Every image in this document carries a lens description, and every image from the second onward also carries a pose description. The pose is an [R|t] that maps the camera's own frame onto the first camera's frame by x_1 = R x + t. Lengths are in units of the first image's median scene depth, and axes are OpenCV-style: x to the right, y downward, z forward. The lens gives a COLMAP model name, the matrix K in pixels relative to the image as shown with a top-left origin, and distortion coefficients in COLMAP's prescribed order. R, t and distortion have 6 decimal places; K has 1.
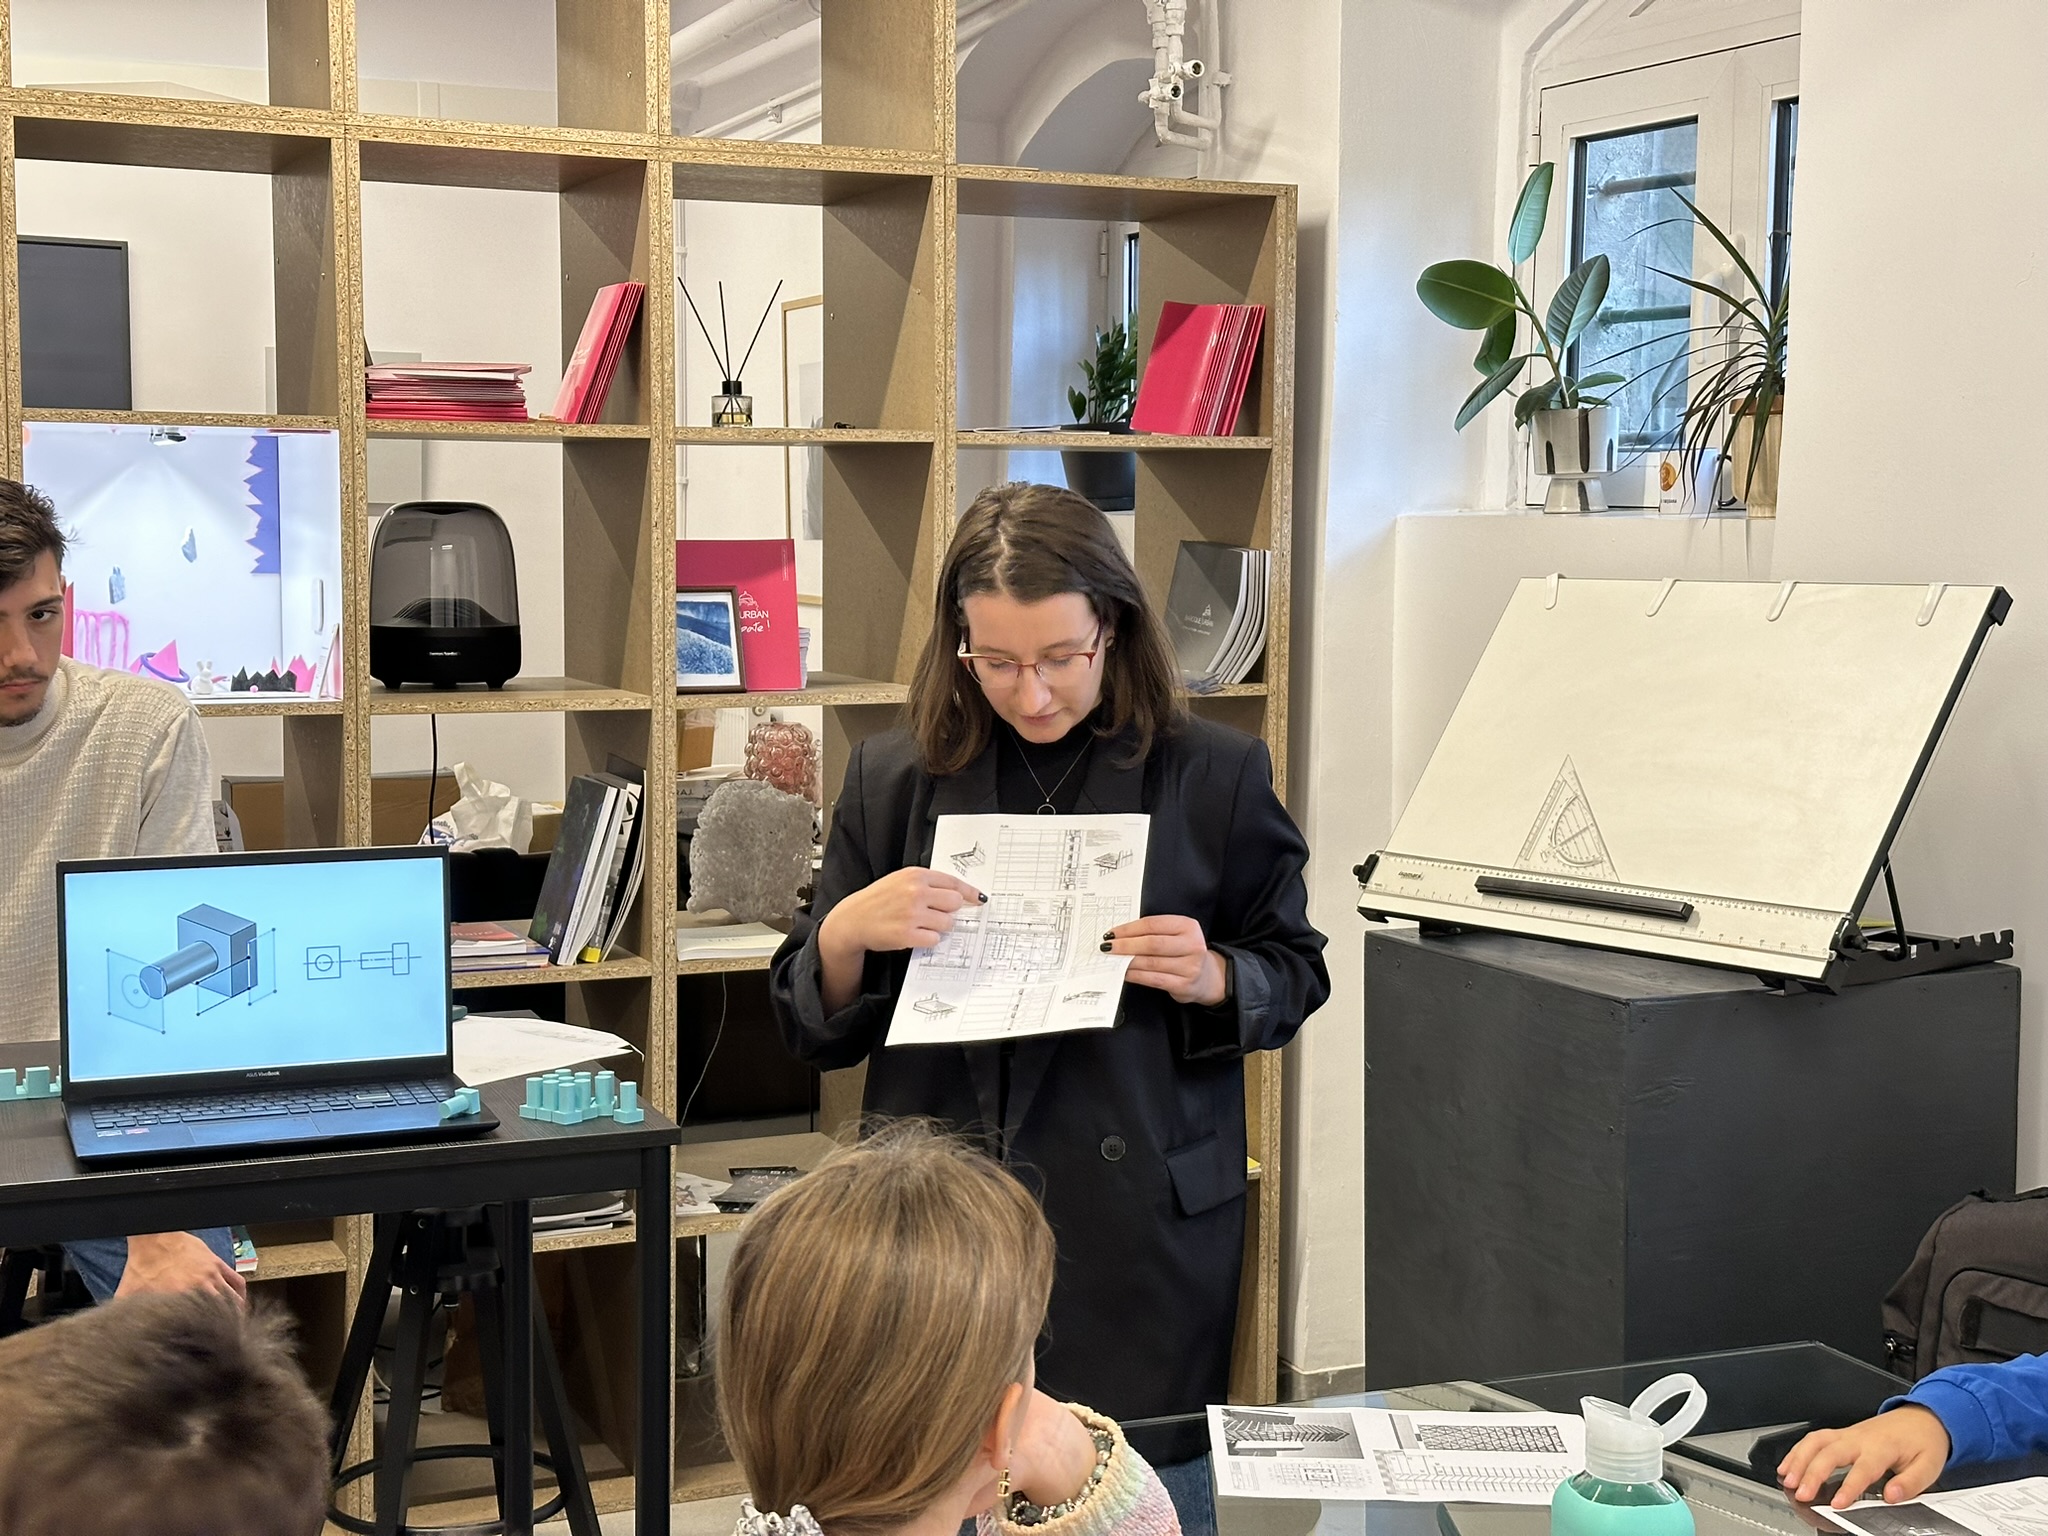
lens RADIAL K [[2804.1, 0, 1013.5], [0, 2804.1, 771.6], [0, 0, 1]] dist [0.118632, -0.002279]
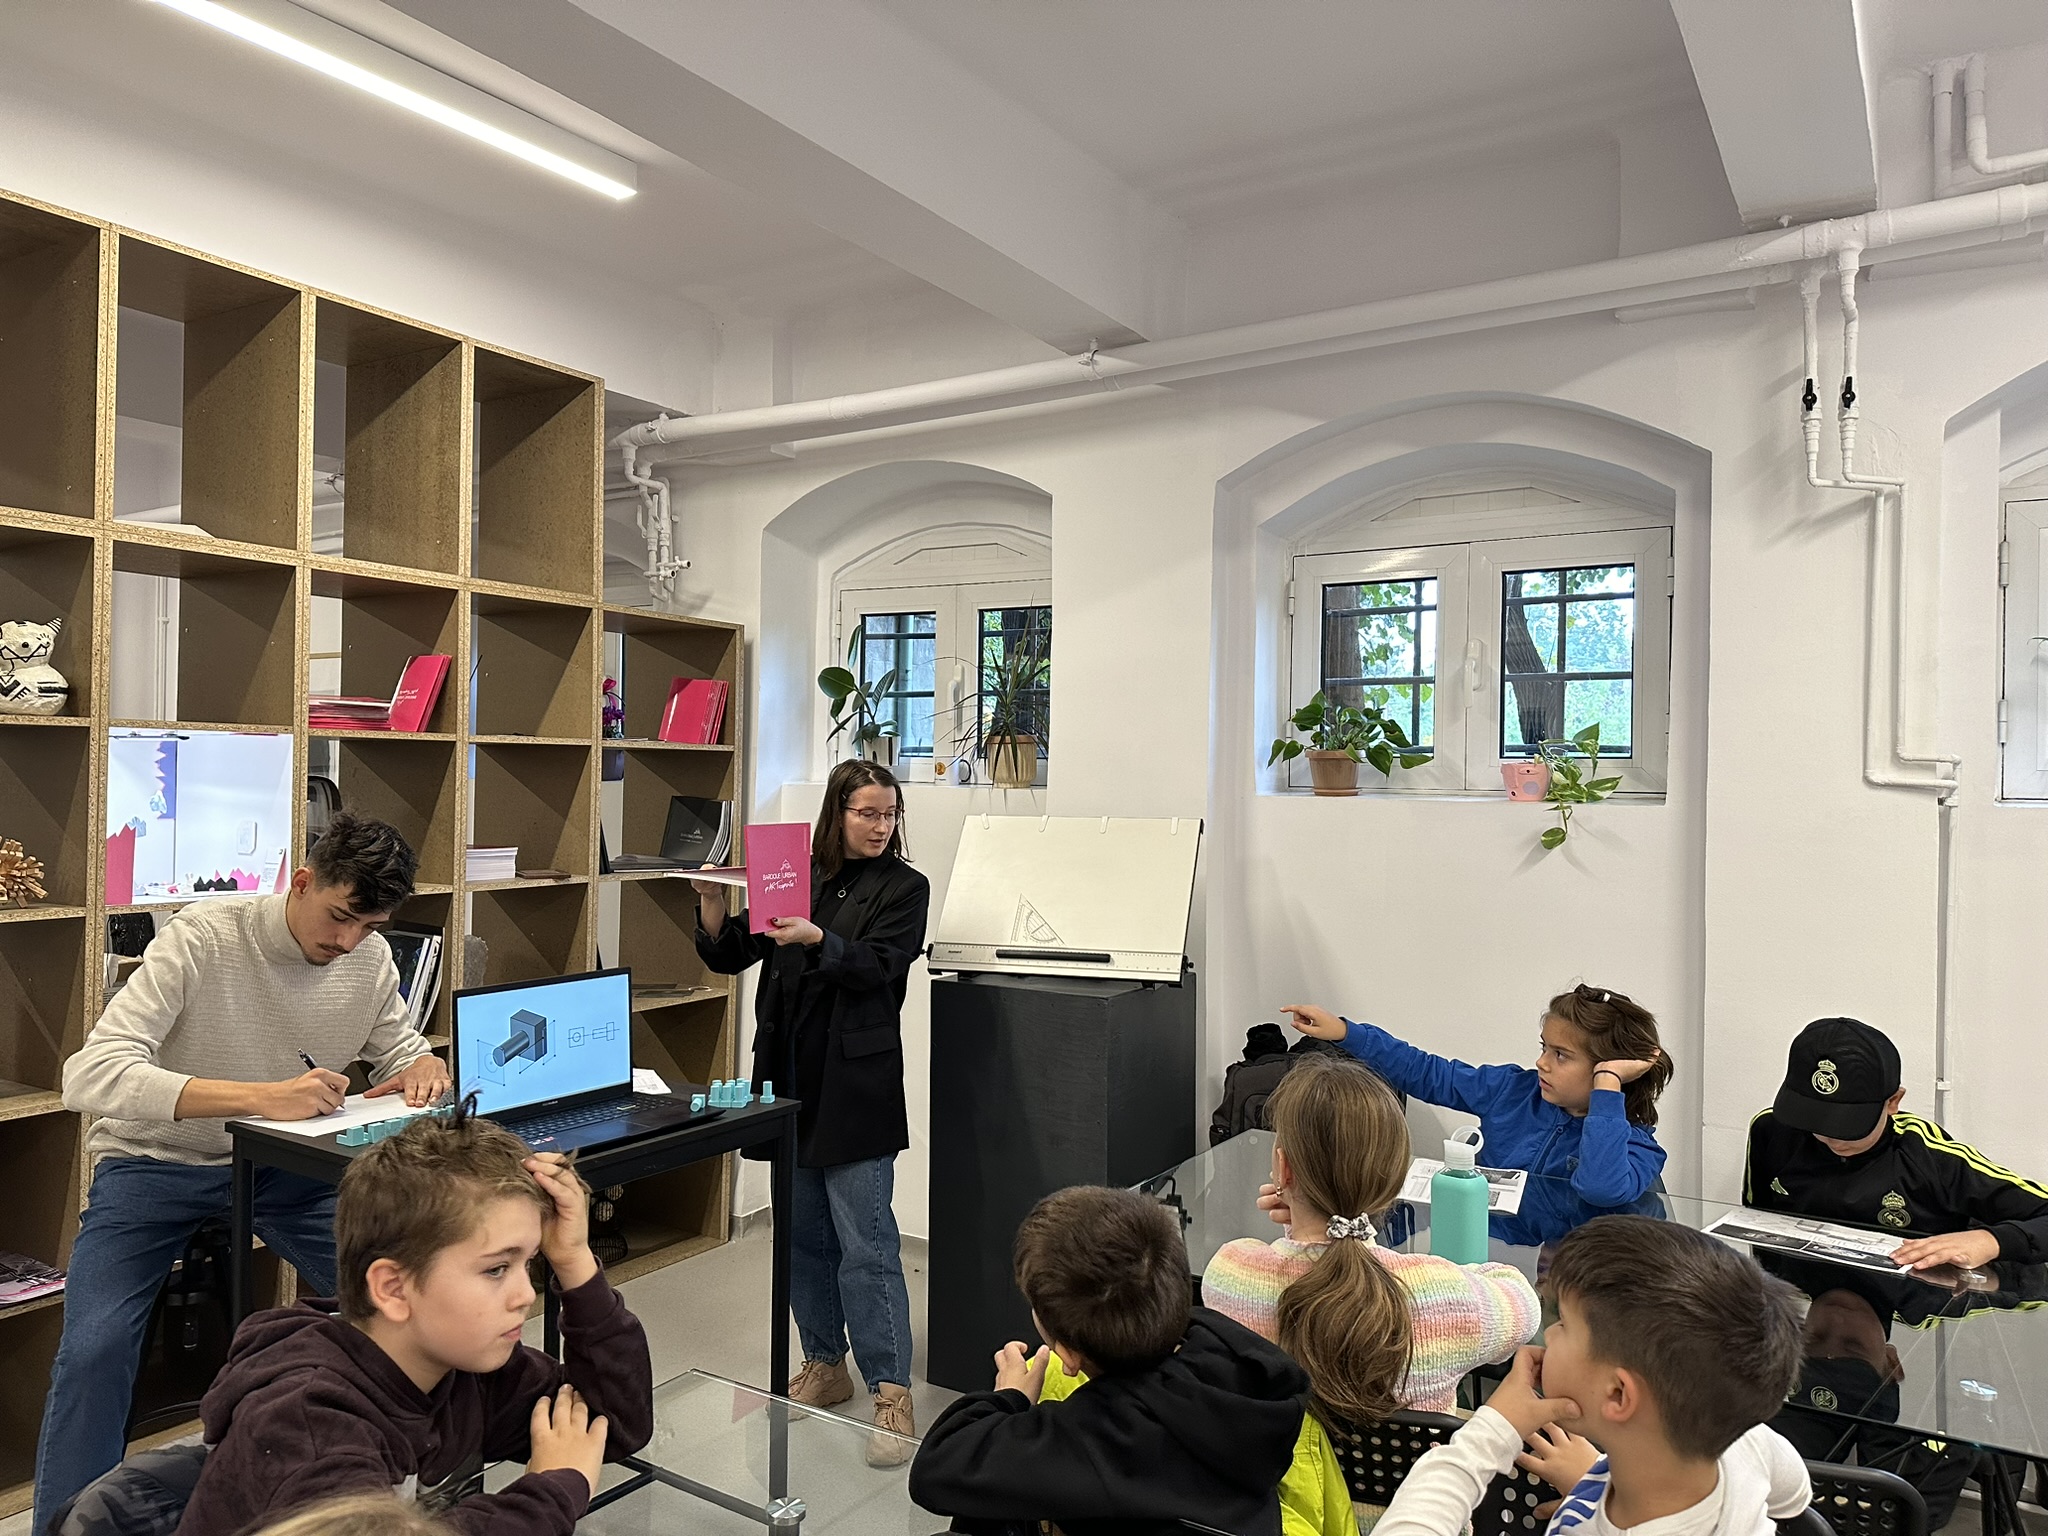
lens RADIAL K [[1411.7, 0, 1024.0], [0, 1411.7, 768.0], [0, 0, 1]] dist [0.146445, -0.234522]
pose [[0.815258, 0.010941, 0.578995, -0.352637], [0.043020, 0.995915, -0.079393, -0.012325], [-0.577498, 0.089634, 0.811457, 0.045768]]
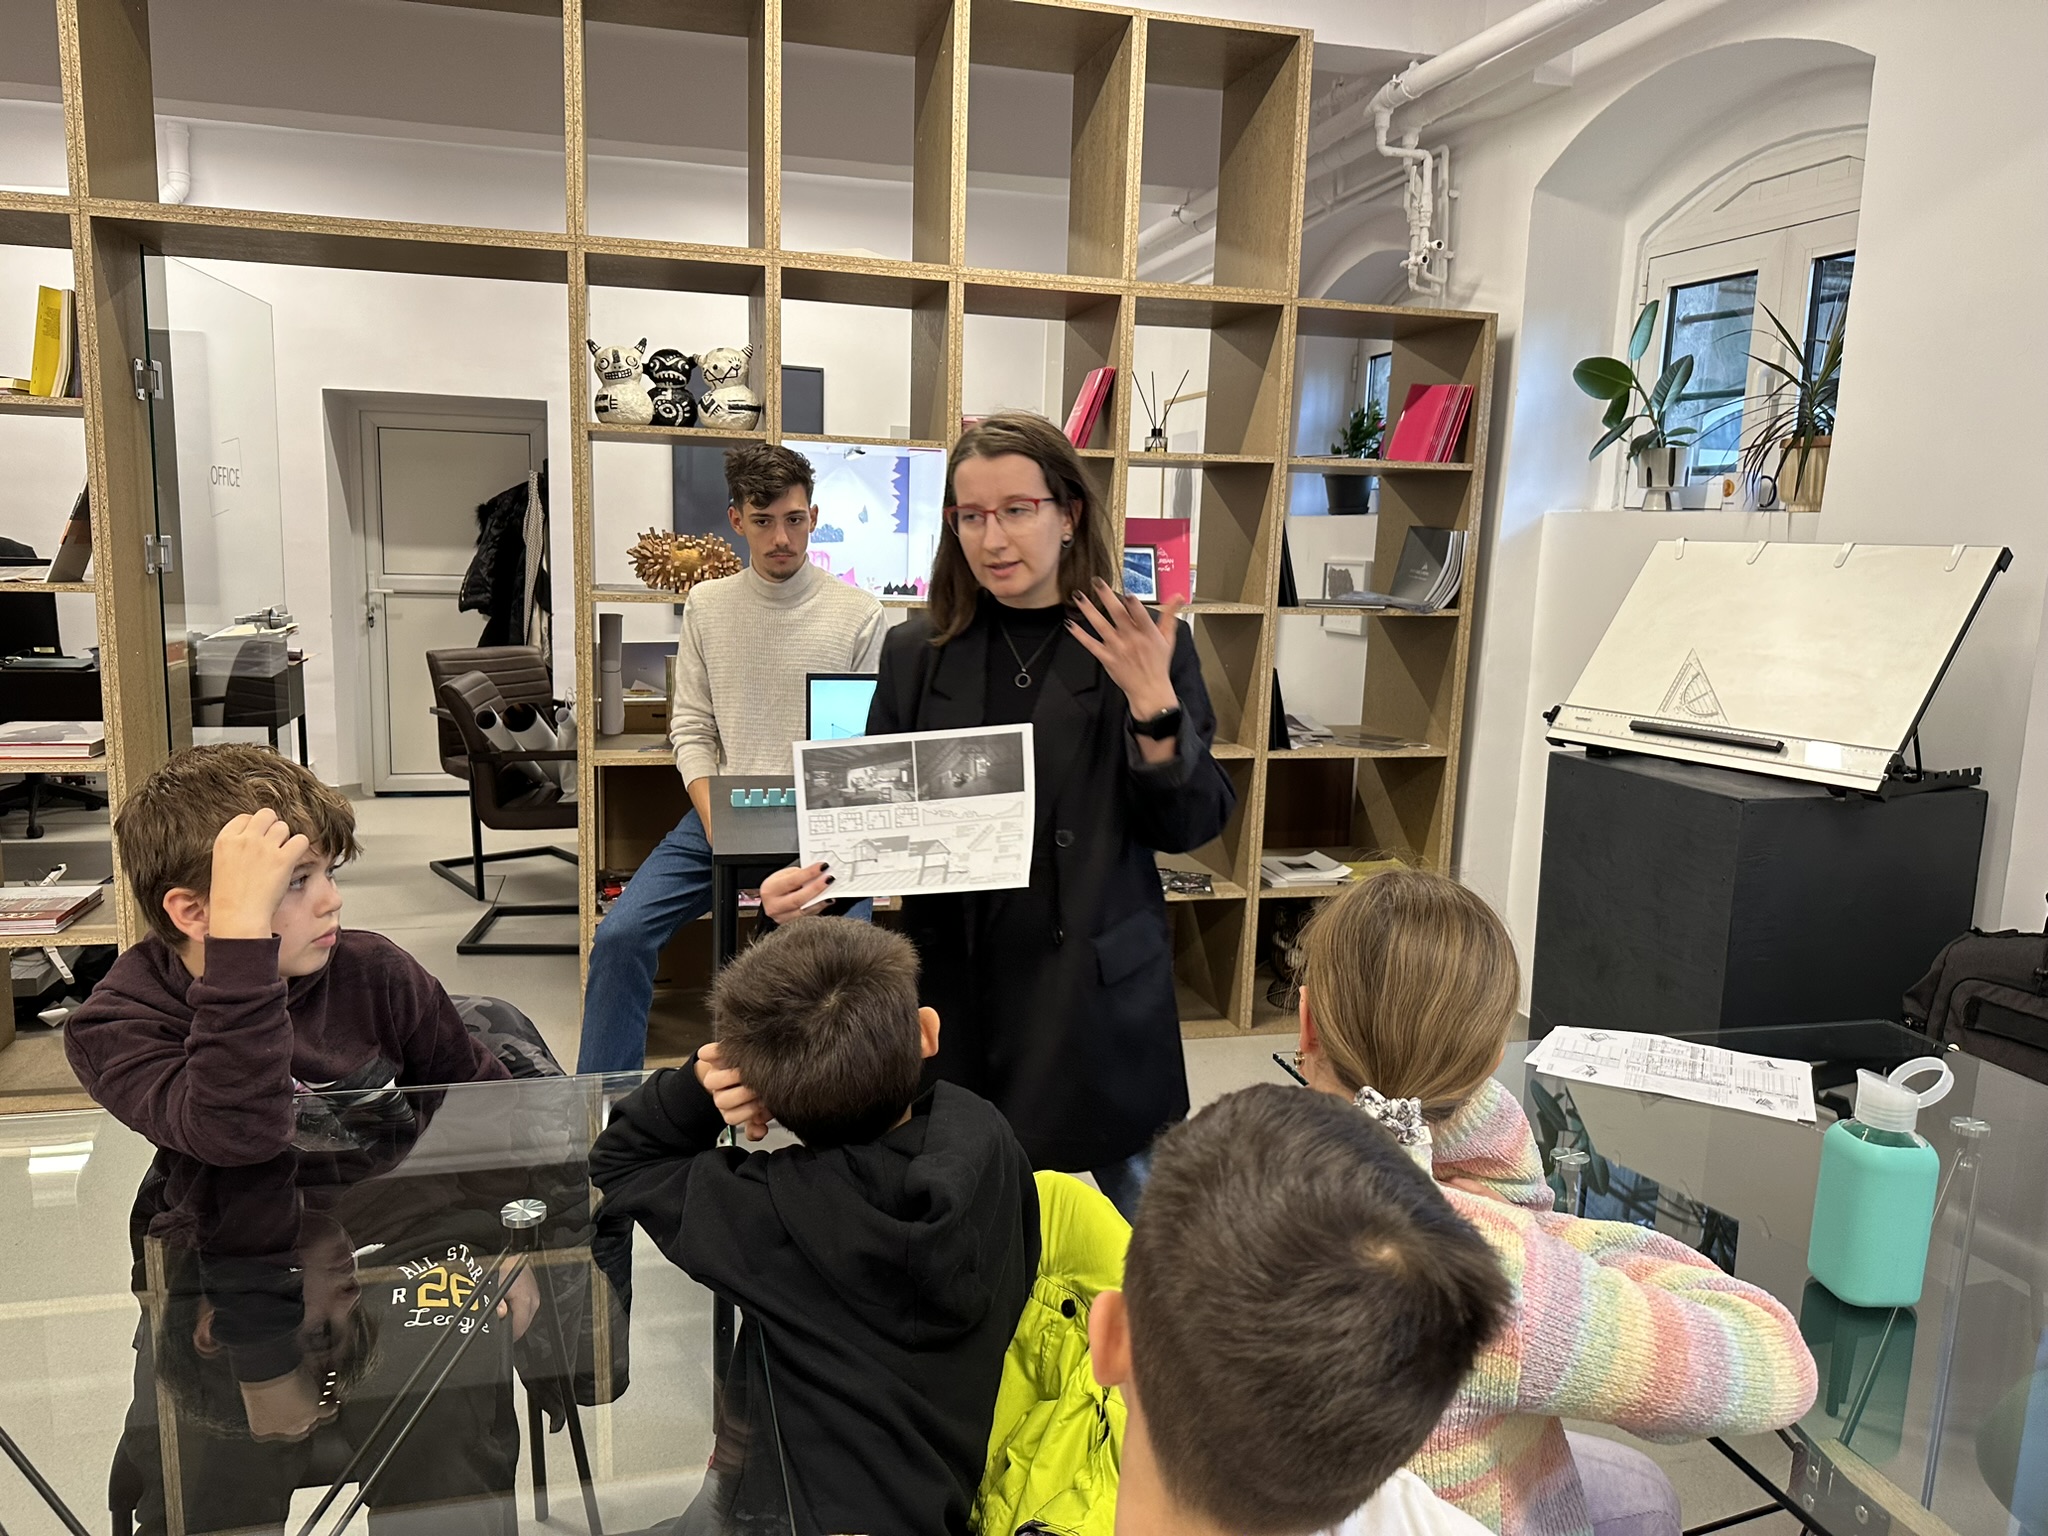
lens RADIAL K [[1414.8, 0, 1024.0], [0, 1414.8, 768.0], [0, 0, 1]] dist [0.068096, -0.109984]
pose [[0.988578, 0.047933, -0.142887, -0.047317], [-0.037914, 0.996681, 0.072035, 0.013797], [0.145865, -0.065795, 0.987114, 0.097709]]
